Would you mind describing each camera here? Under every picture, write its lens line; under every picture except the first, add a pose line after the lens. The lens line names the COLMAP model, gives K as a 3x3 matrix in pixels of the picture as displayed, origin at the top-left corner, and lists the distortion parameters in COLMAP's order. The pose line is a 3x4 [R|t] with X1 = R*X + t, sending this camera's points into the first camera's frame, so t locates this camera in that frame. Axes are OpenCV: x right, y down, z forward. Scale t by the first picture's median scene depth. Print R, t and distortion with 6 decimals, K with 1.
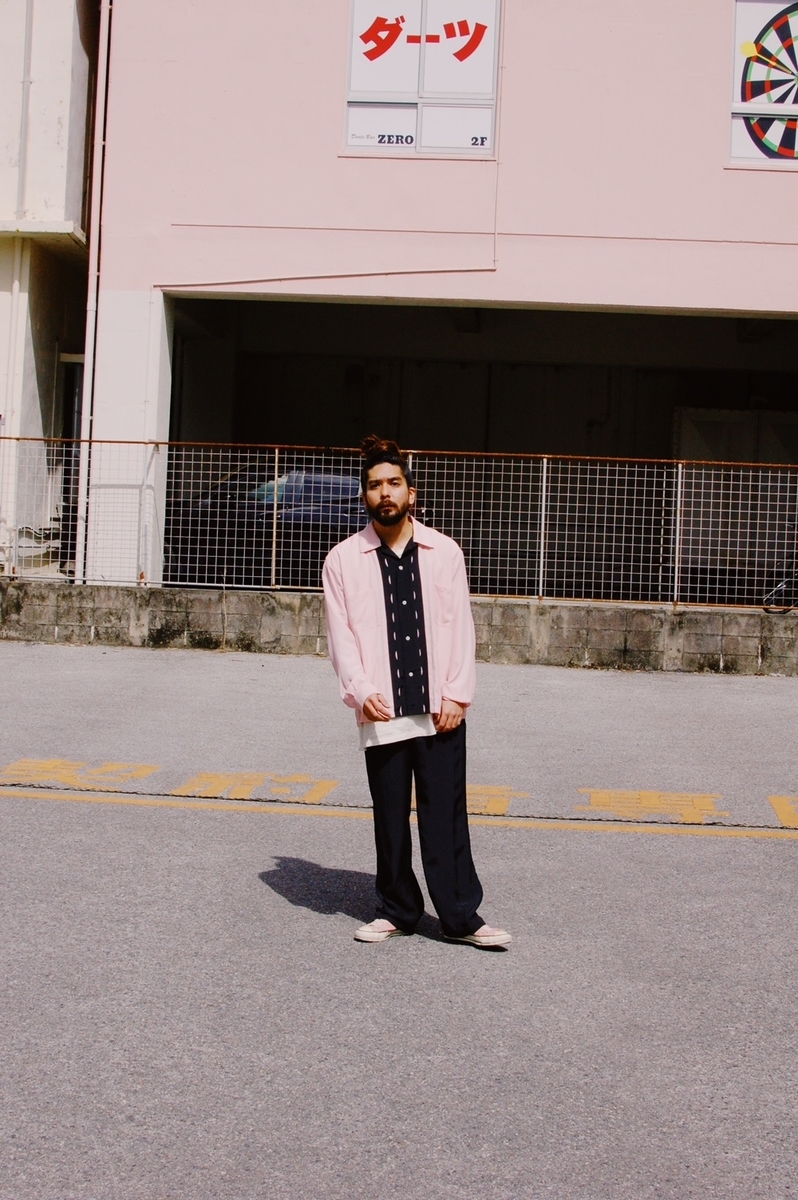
lens RADIAL K [[1873.8, 0, 399.9], [0, 1873.8, 599.6], [0, 0, 1]] dist [-0.146945, 0.000000]
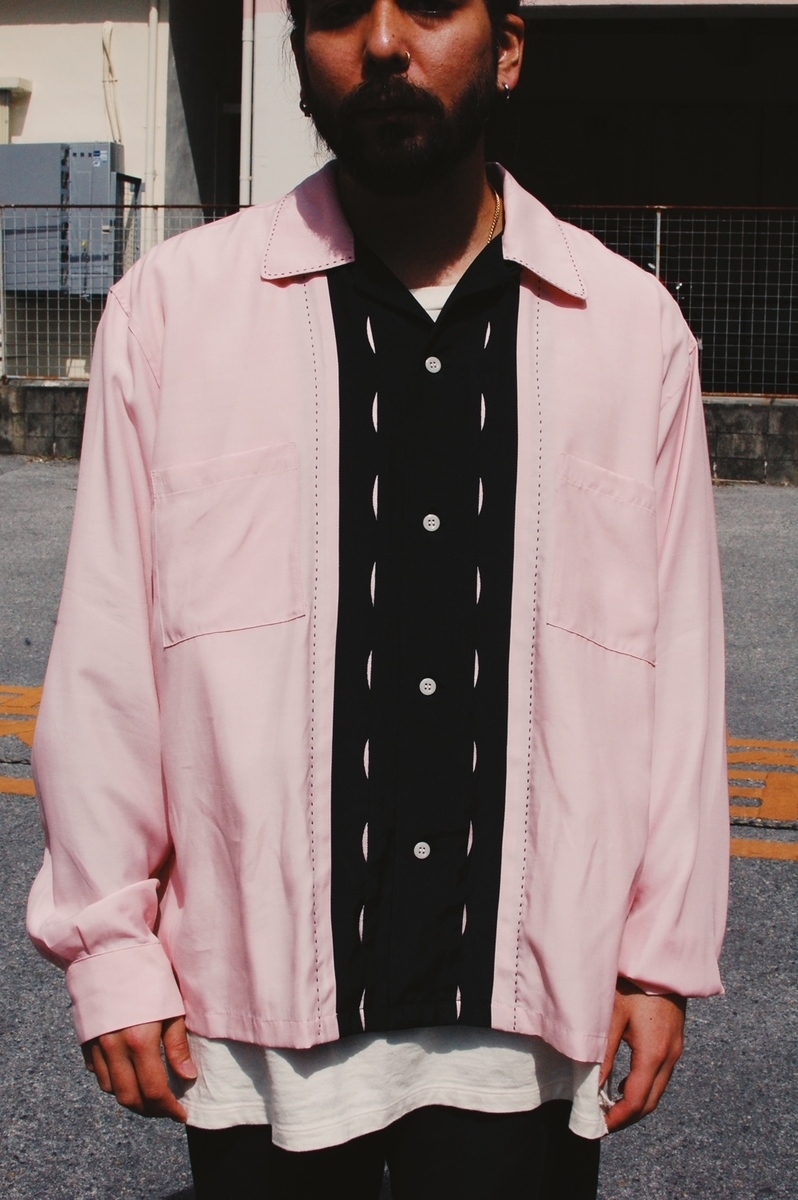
lens RADIAL K [[1873.8, 0, 396.7], [0, 1873.8, 599.2], [0, 0, 1]] dist [-0.146945, 0.000000]
pose [[0.989316, -0.002635, -0.145760, 0.009444], [0.018416, 0.994086, 0.107022, -0.003358], [0.144616, -0.108563, 0.983514, 0.215497]]
